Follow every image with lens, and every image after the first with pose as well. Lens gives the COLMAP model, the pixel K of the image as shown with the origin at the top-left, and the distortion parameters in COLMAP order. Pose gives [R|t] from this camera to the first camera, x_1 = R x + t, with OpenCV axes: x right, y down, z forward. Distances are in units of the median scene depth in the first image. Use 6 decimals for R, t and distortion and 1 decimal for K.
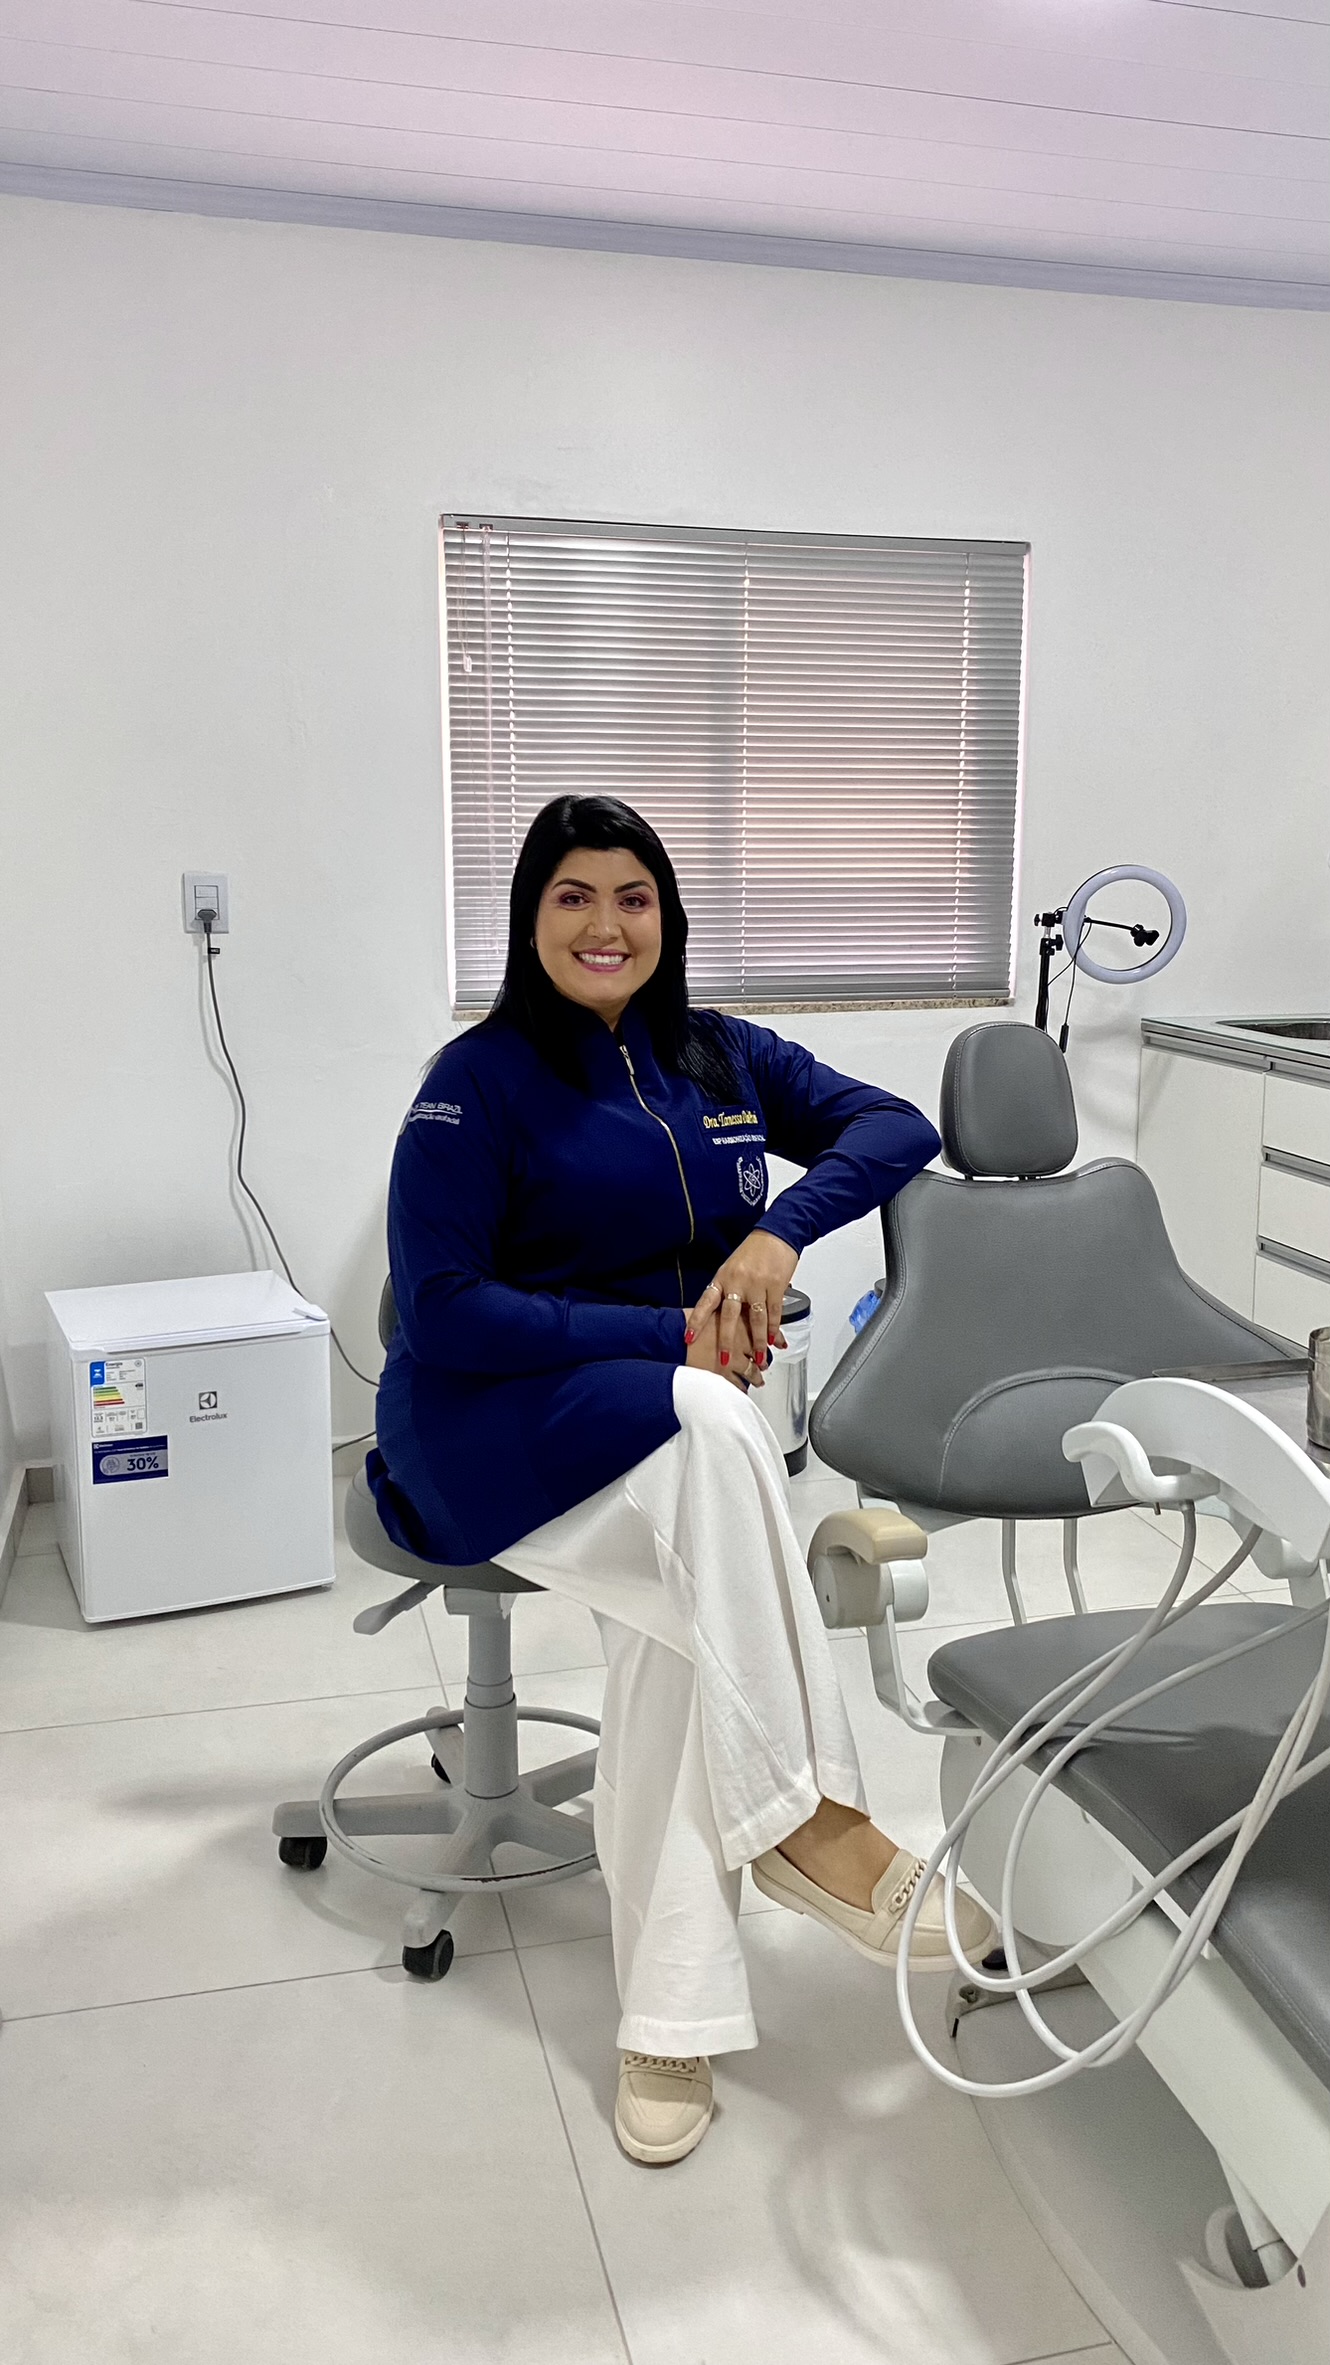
lens RADIAL K [[1846.5, 0, 665.0], [0, 1846.5, 1182.5], [0, 0, 1]] dist [0.108395, -0.002748]
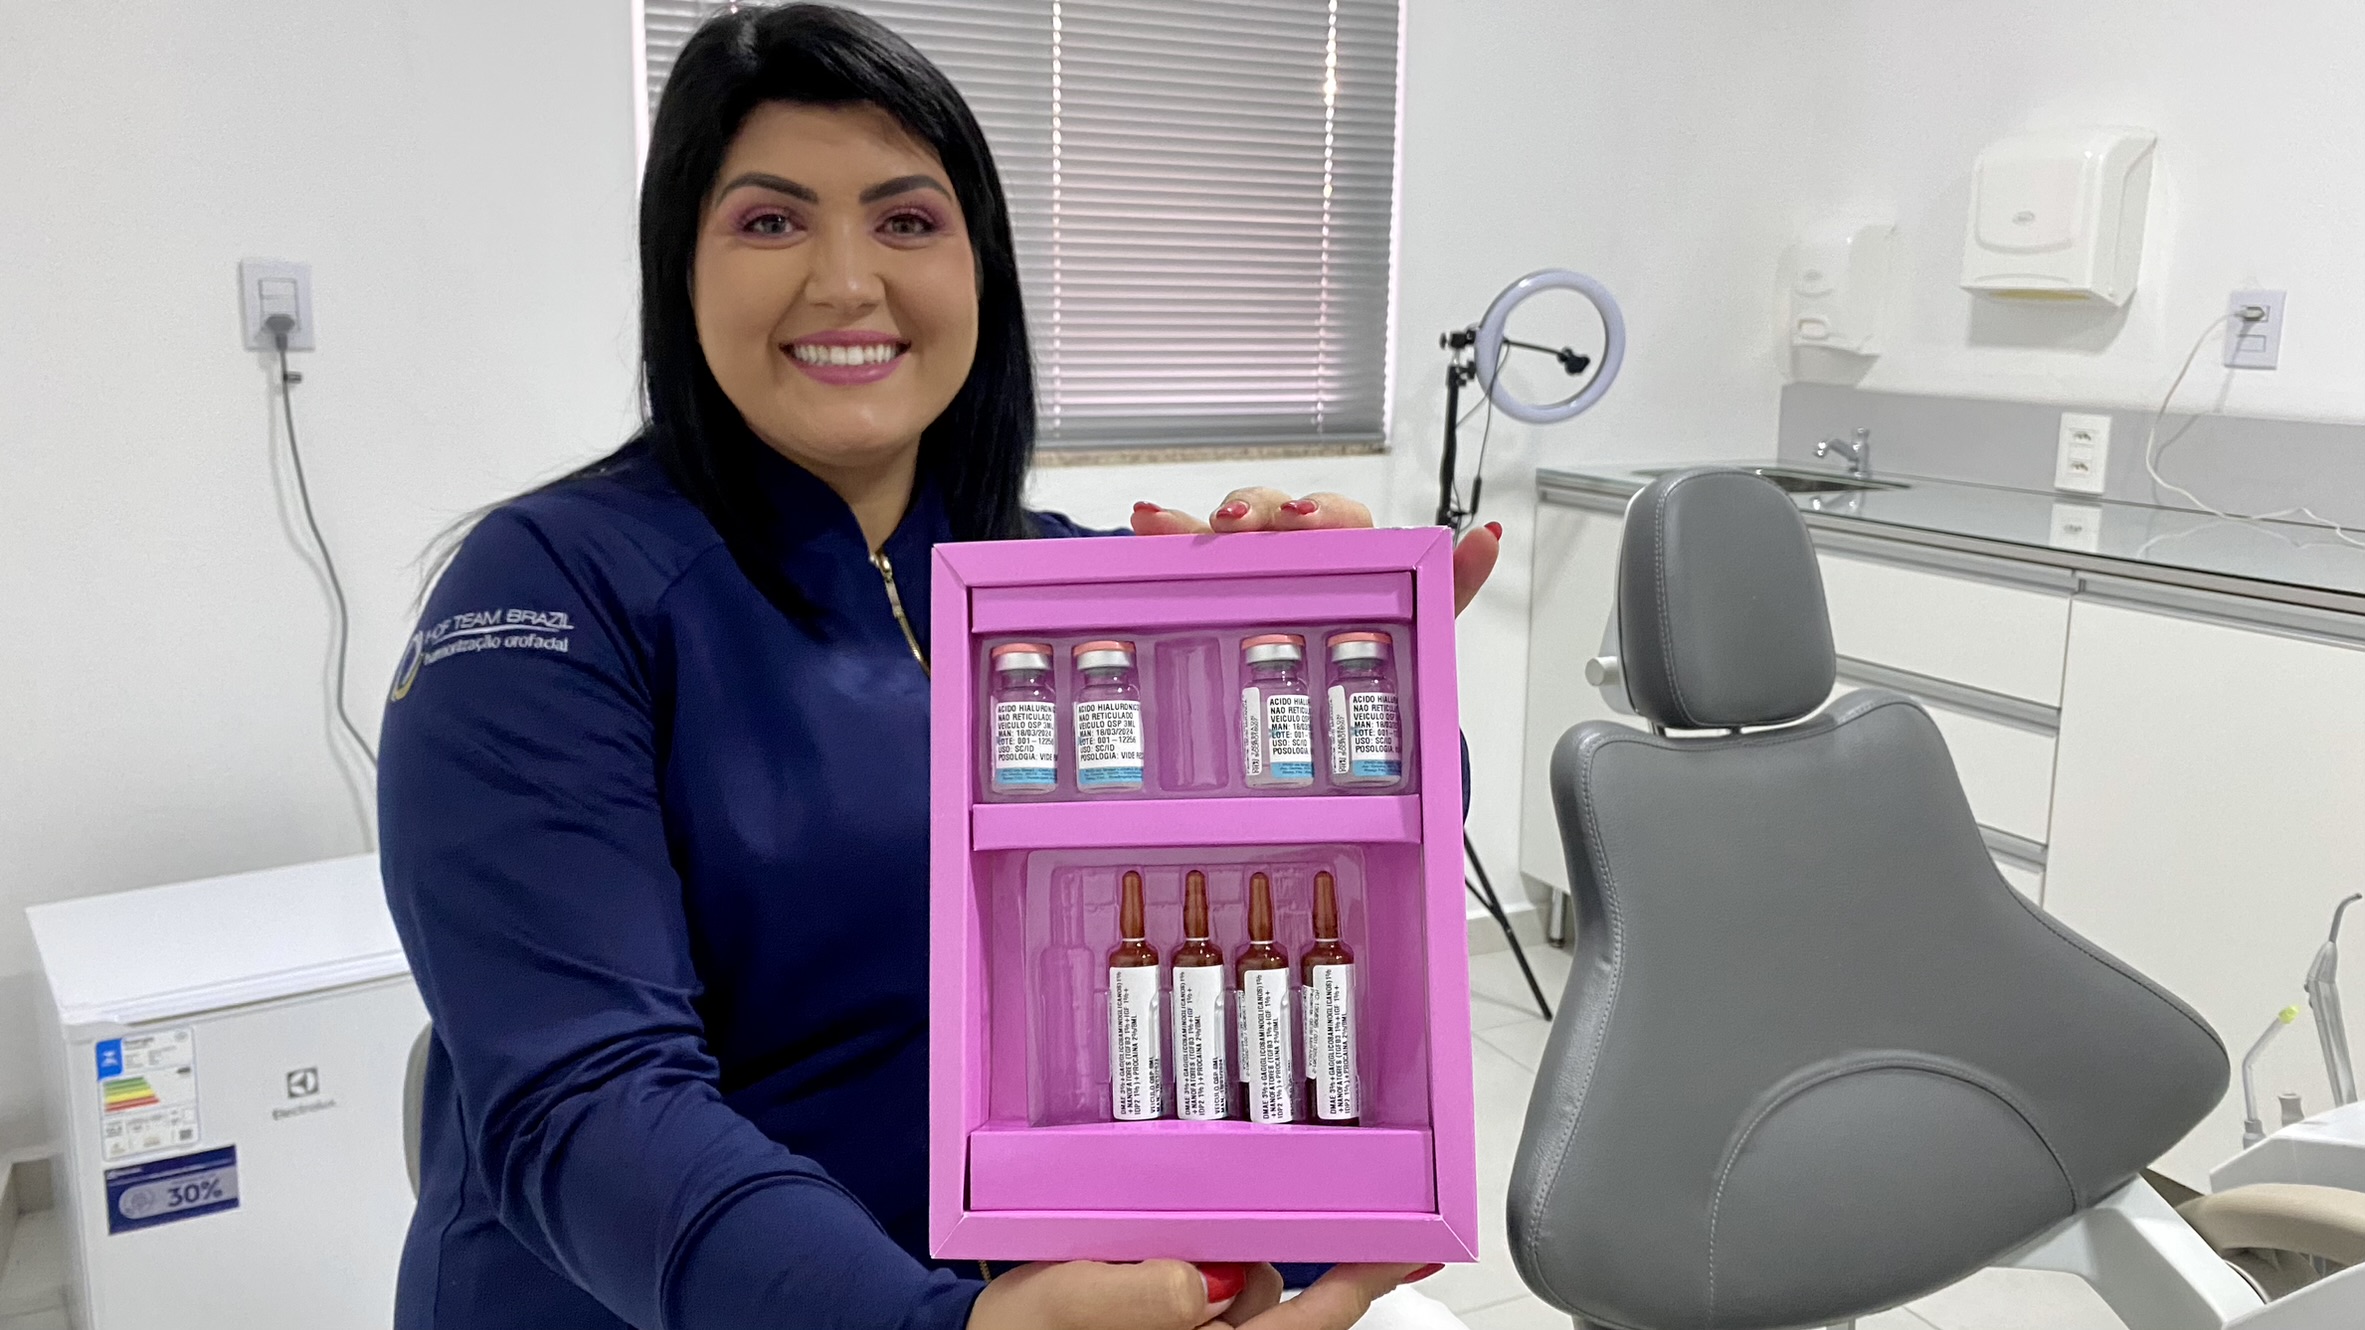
lens RADIAL K [[1912.6, 0, 1179.7], [0, 1912.6, 650.1], [0, 0, 1]] dist [0.028020, -0.005846]
pose [[0.980850, -0.026470, 0.192959, -0.066072], [0.026065, 0.999650, 0.004633, -0.021640], [-0.193014, 0.000485, 0.981196, 0.262401]]
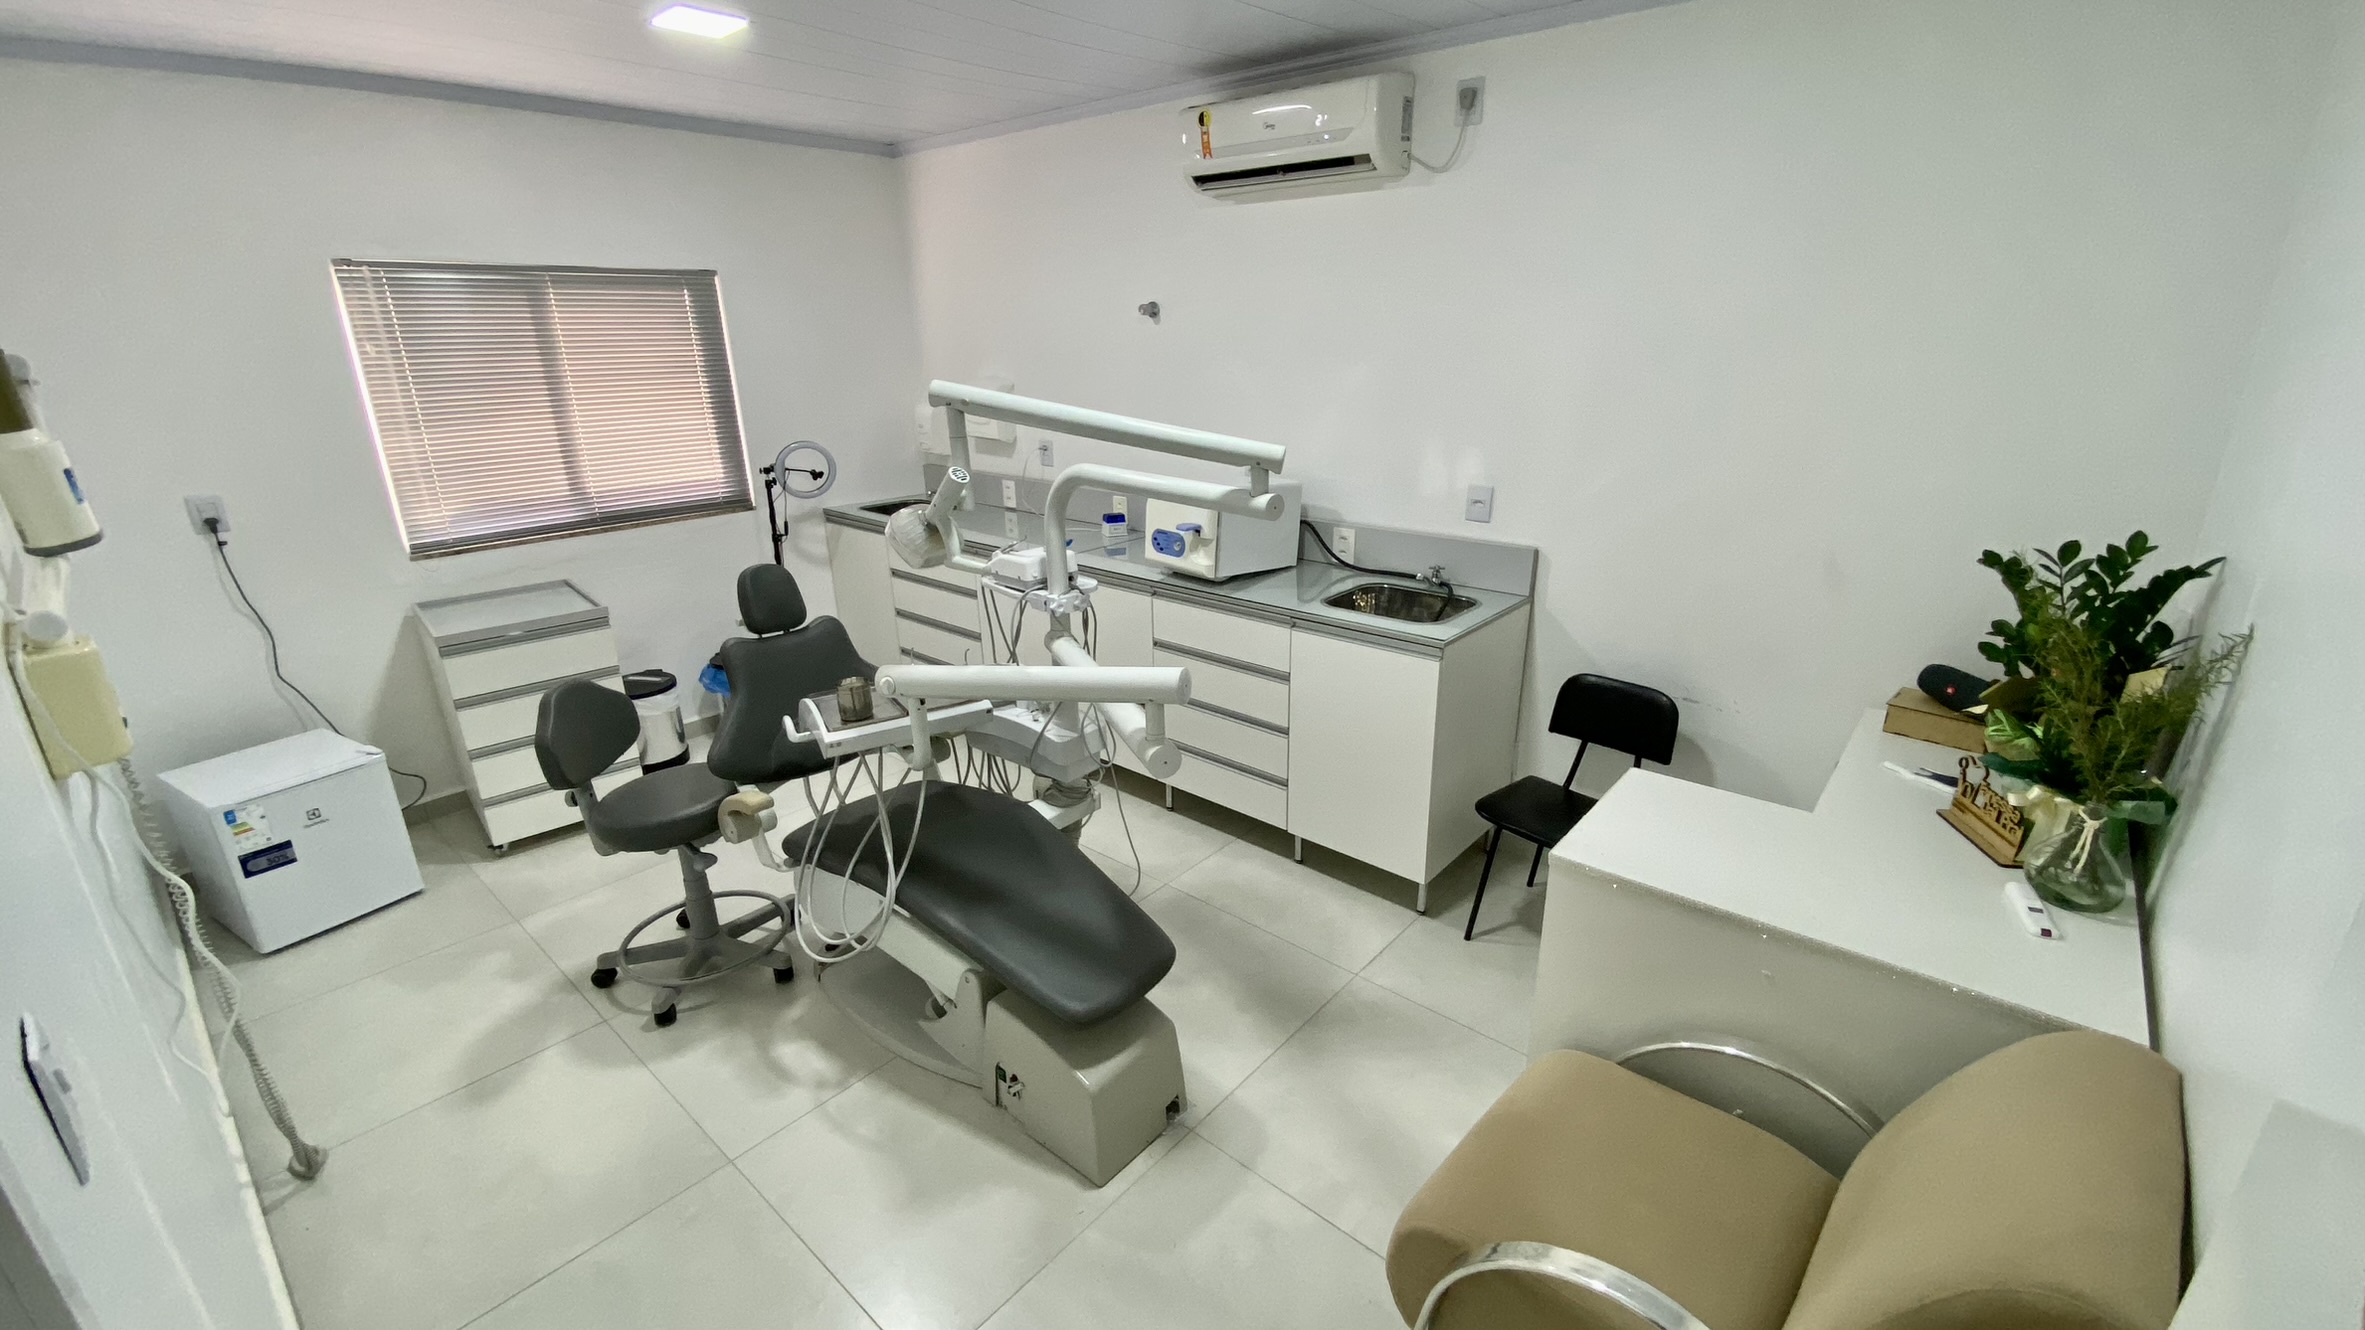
lens RADIAL K [[1021.0, 0, 1223.3], [0, 1021.0, 676.1], [0, 0, 1]] dist [-0.008403, -0.000553]
pose [[0.813473, -0.197824, 0.546925, -0.040907], [0.114217, 0.976402, 0.183286, -0.074304], [-0.570277, -0.086630, 0.816872, -0.212935]]
